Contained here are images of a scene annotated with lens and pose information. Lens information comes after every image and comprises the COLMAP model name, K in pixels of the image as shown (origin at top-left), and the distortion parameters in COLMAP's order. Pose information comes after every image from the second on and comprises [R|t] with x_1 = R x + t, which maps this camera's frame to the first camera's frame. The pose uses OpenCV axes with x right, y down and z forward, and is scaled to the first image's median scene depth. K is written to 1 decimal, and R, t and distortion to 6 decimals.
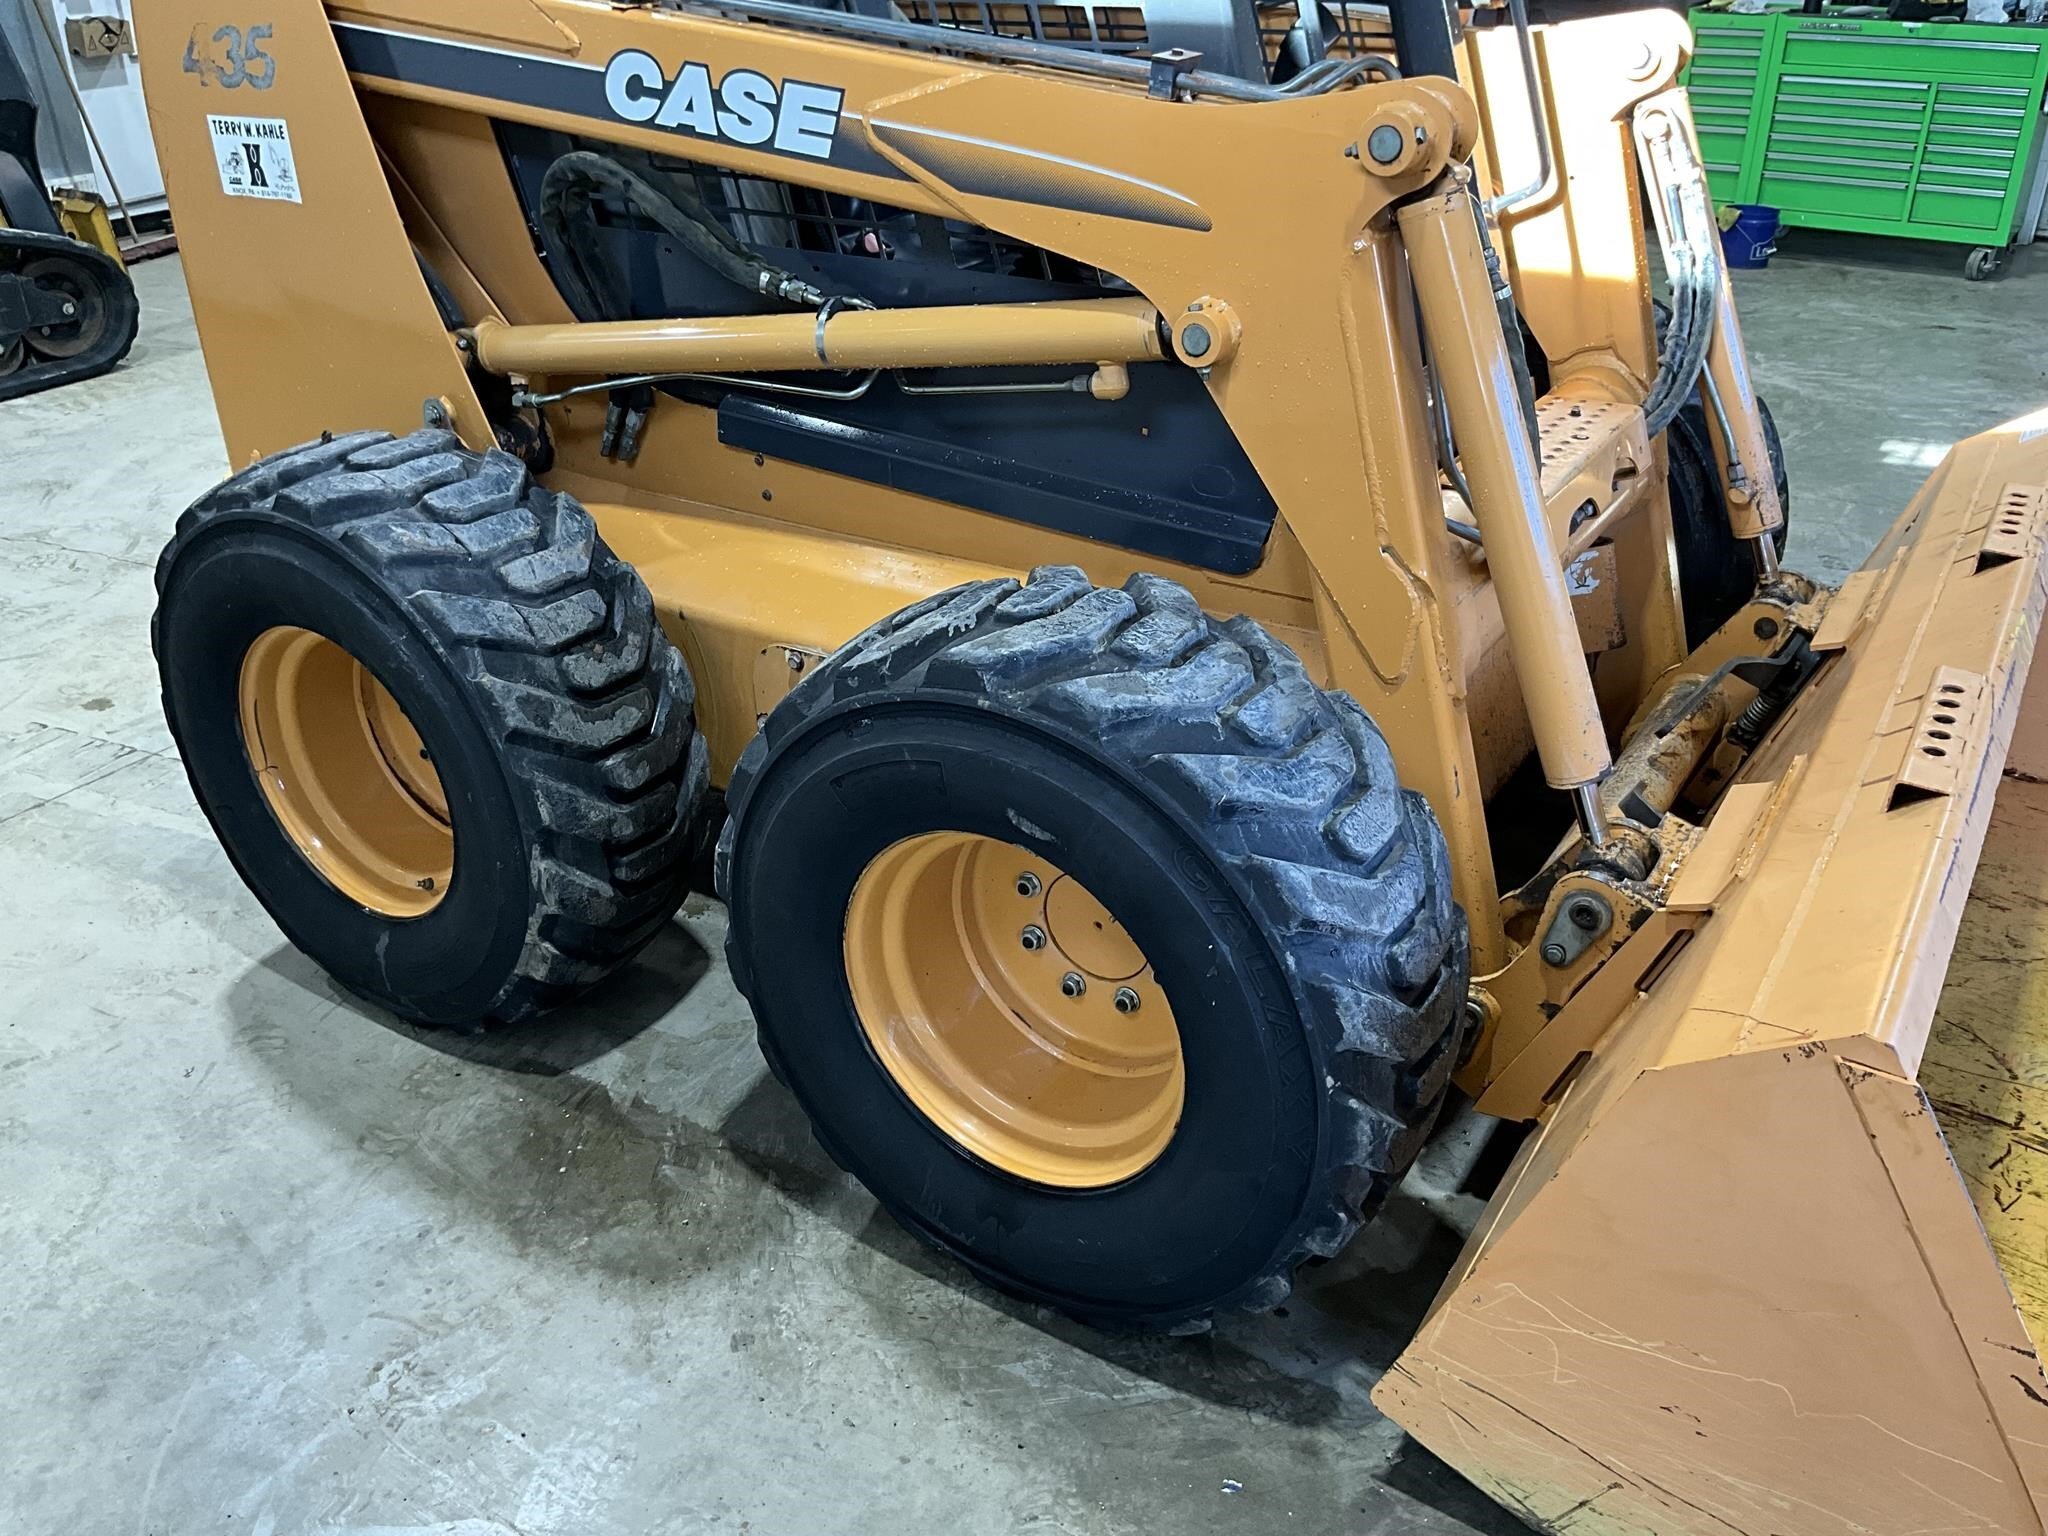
lens RADIAL K [[1692.9, 0, 1024.0], [0, 1692.9, 768.0], [0, 0, 1]] dist [0.109787, -0.234307]
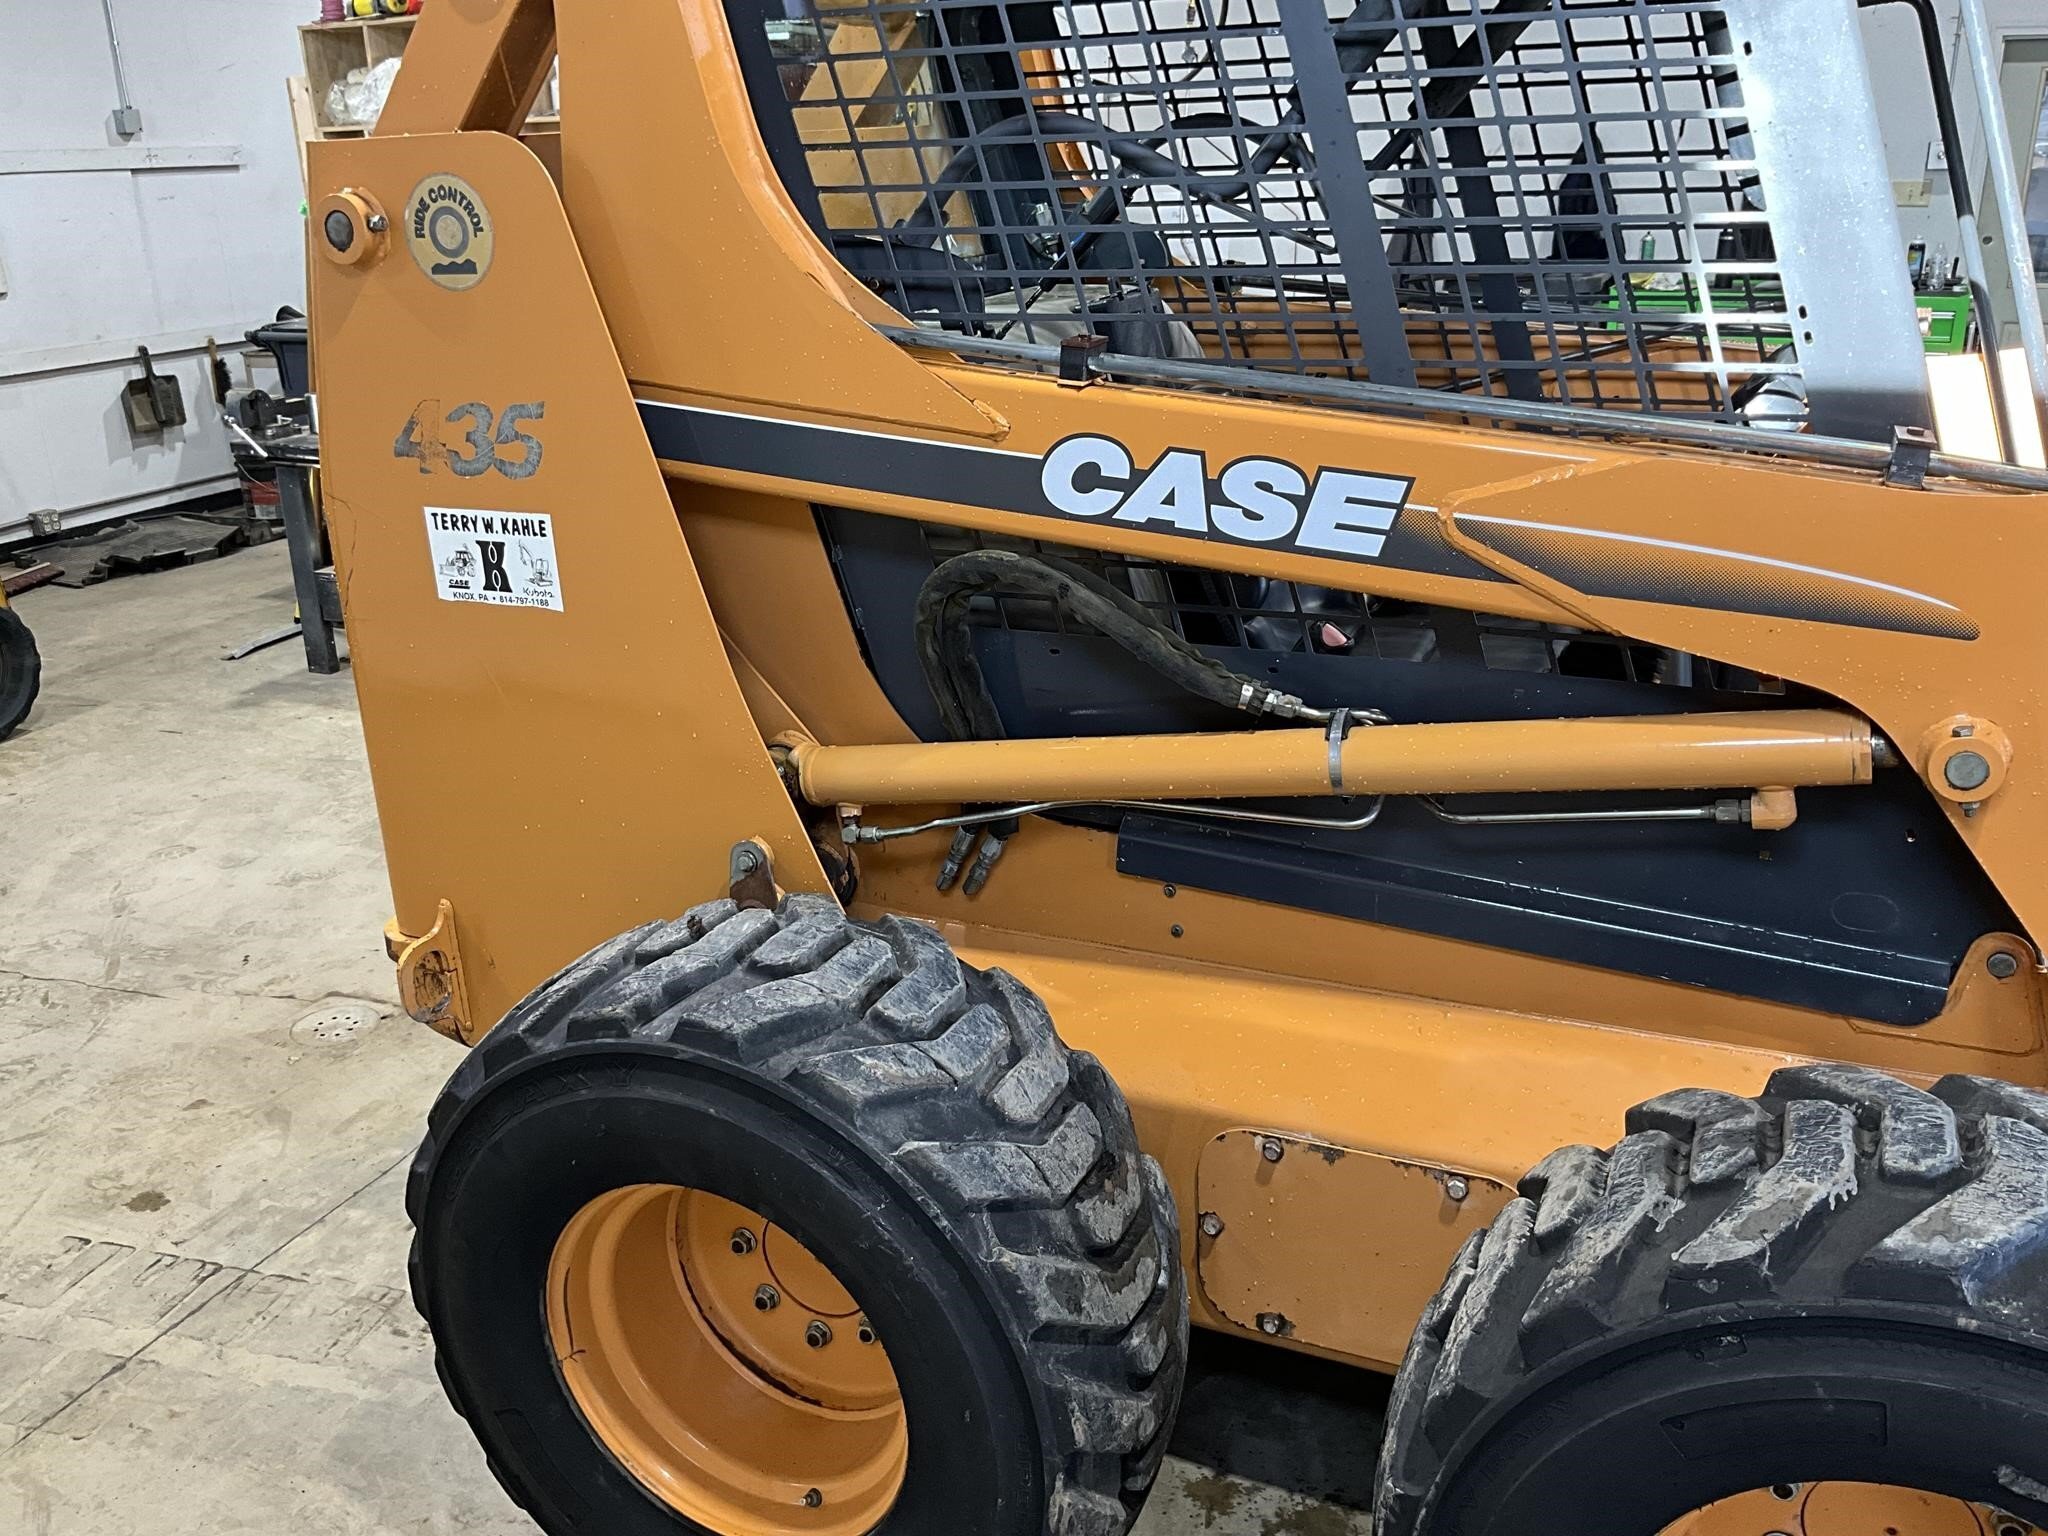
lens RADIAL K [[1673.3, 0, 1019.4], [0, 1673.3, 755.7], [0, 0, 1]] dist [0.088409, -0.162003]
pose [[0.988661, -0.062439, 0.136567, -0.370072], [0.081887, 0.986506, -0.141776, -0.152189], [-0.125872, 0.151352, 0.980433, 0.234099]]
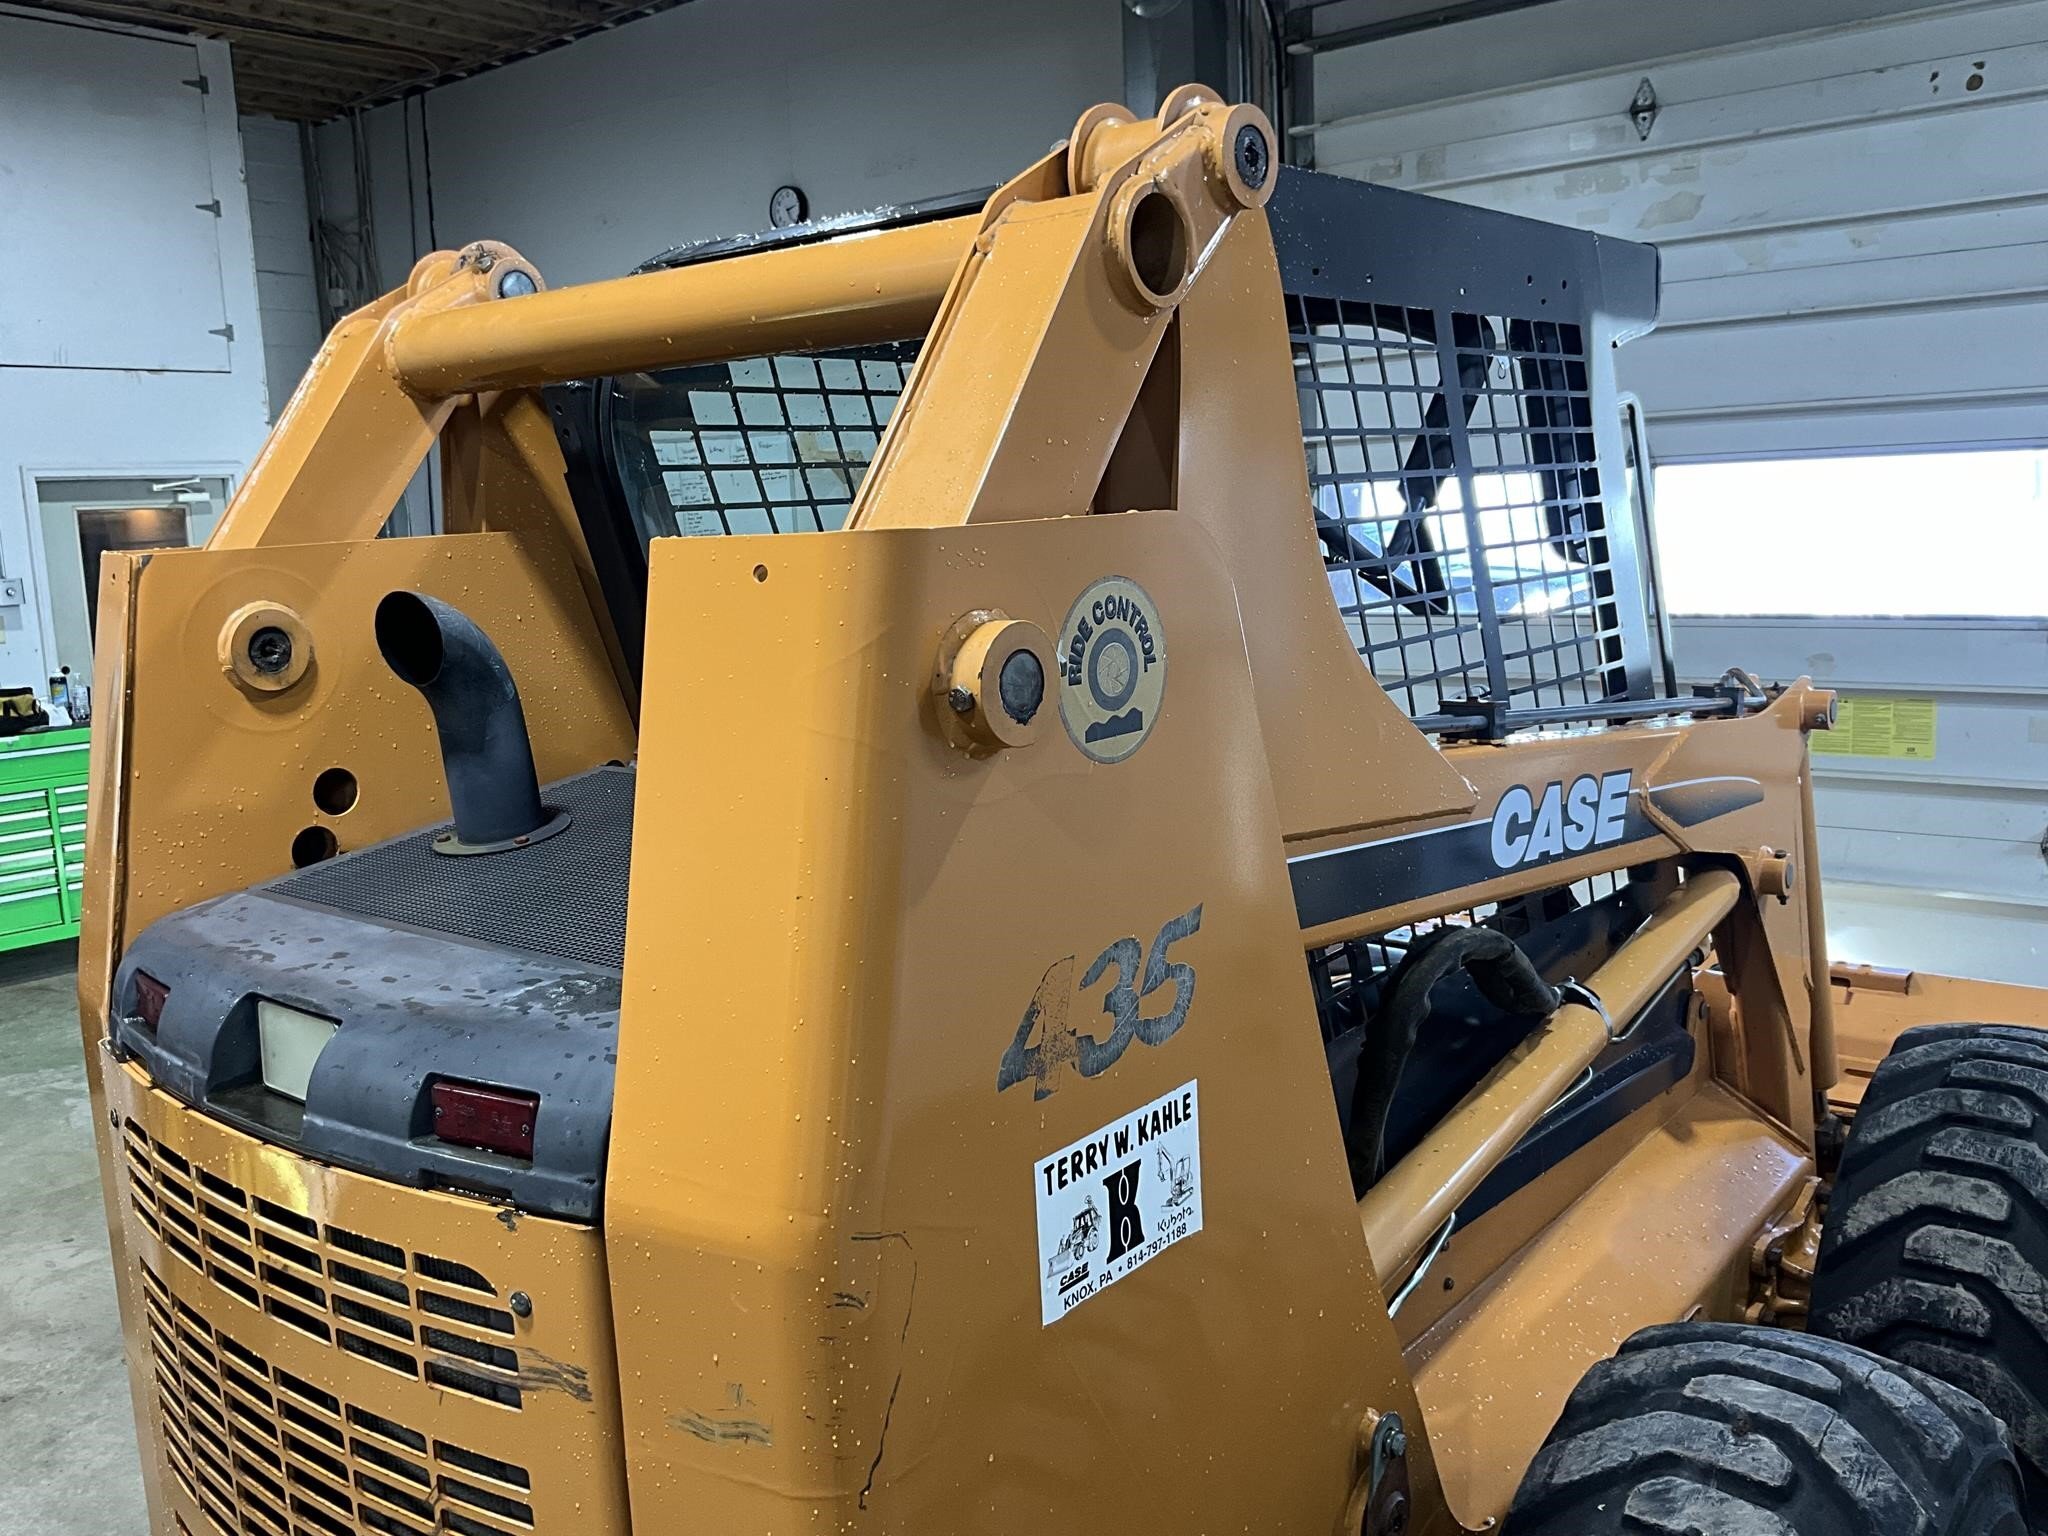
lens RADIAL K [[1697.3, 0, 1015.6], [0, 1697.3, 766.4], [0, 0, 1]] dist [0.091476, -0.192352]
pose [[0.125385, -0.141421, 0.981977, -1.045623], [0.503020, 0.862193, 0.059941, -0.583373], [-0.855131, 0.486439, 0.179244, 1.024491]]
